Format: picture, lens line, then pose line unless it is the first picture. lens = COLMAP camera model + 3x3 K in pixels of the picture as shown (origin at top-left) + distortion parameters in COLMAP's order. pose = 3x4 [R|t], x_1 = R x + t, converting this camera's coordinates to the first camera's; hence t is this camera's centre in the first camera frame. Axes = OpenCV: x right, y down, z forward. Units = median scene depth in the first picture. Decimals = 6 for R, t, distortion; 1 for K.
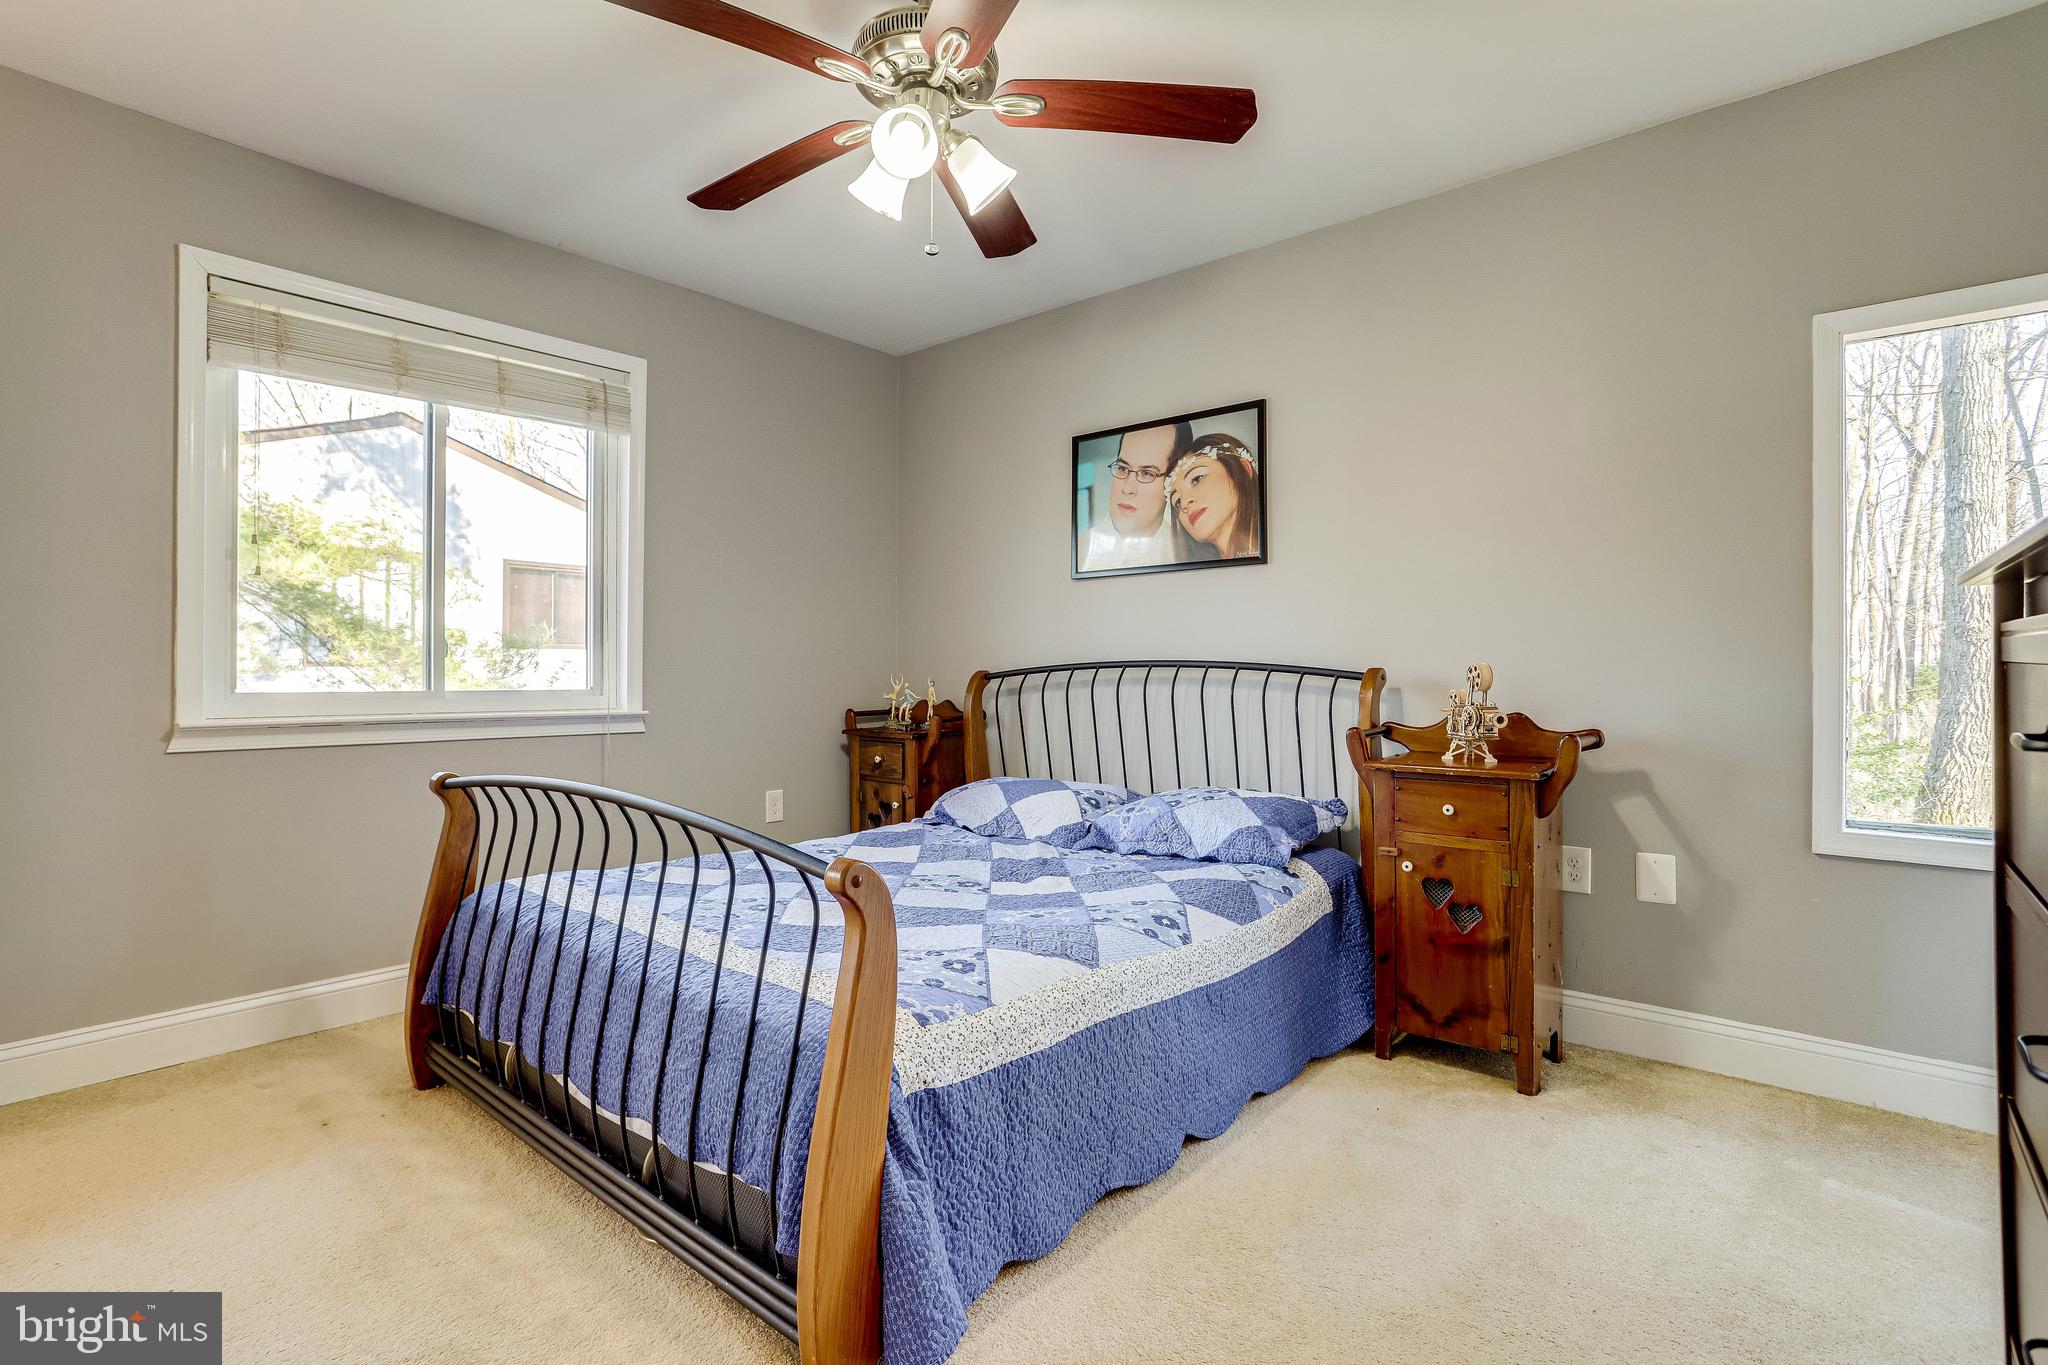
lens RADIAL K [[993.9, 0, 1016.1], [0, 993.9, 685.6], [0, 0, 1]] dist [-0.062739, 0.032896]
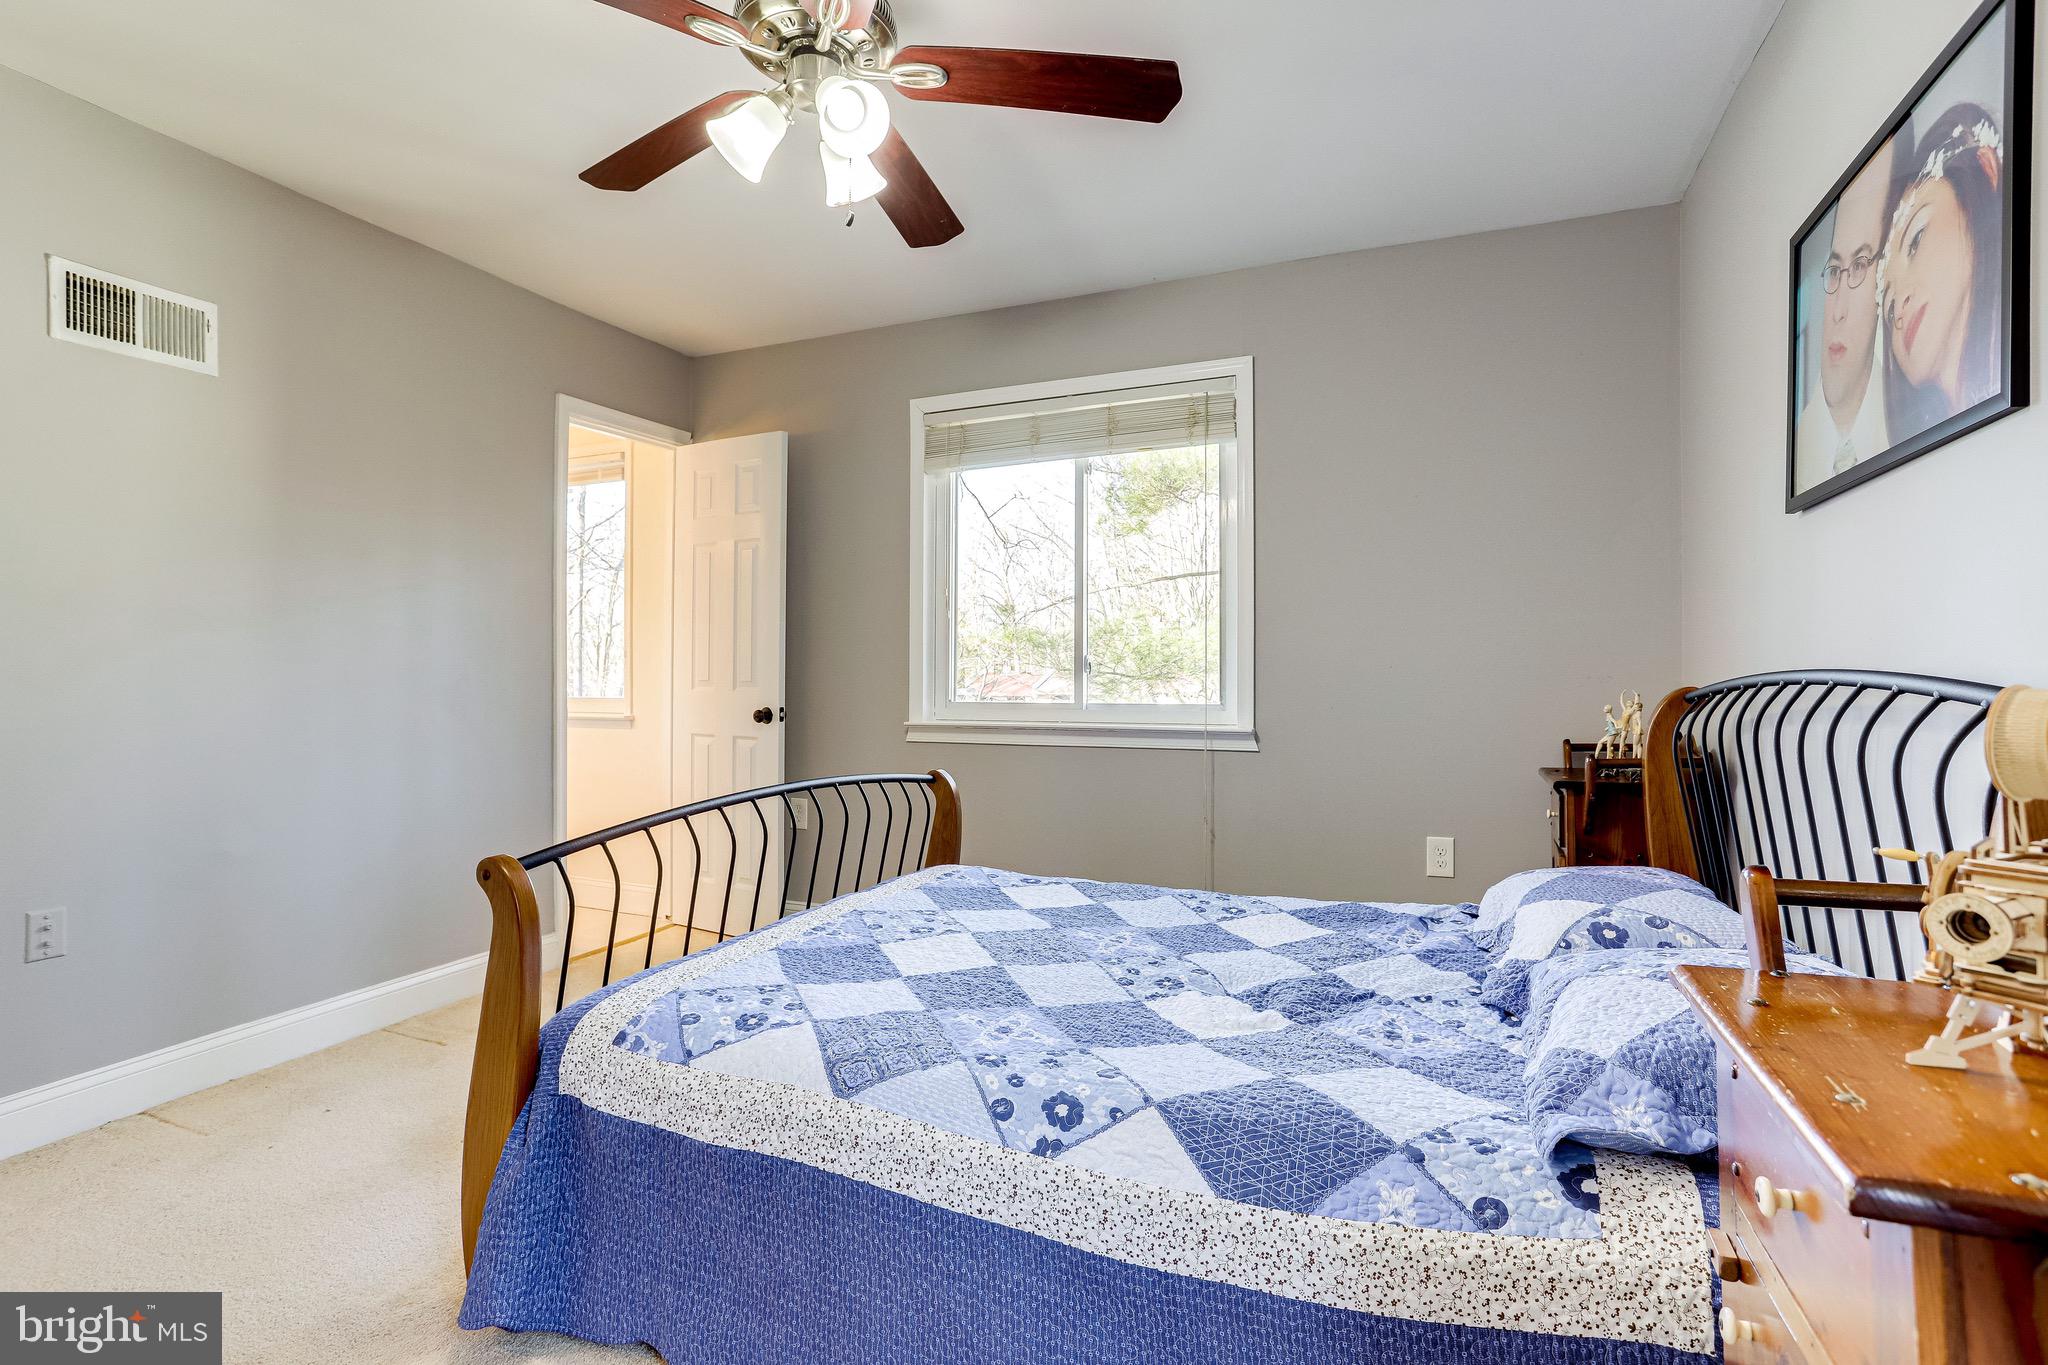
lens RADIAL K [[993.9, 0, 1016.1], [0, 993.9, 685.6], [0, 0, 1]] dist [-0.062739, 0.032896]
pose [[0.298467, 0.004326, -0.954410, 0.616389], [-0.010131, 0.999948, 0.001364, -0.019518], [0.954366, 0.009262, 0.298495, 0.677245]]
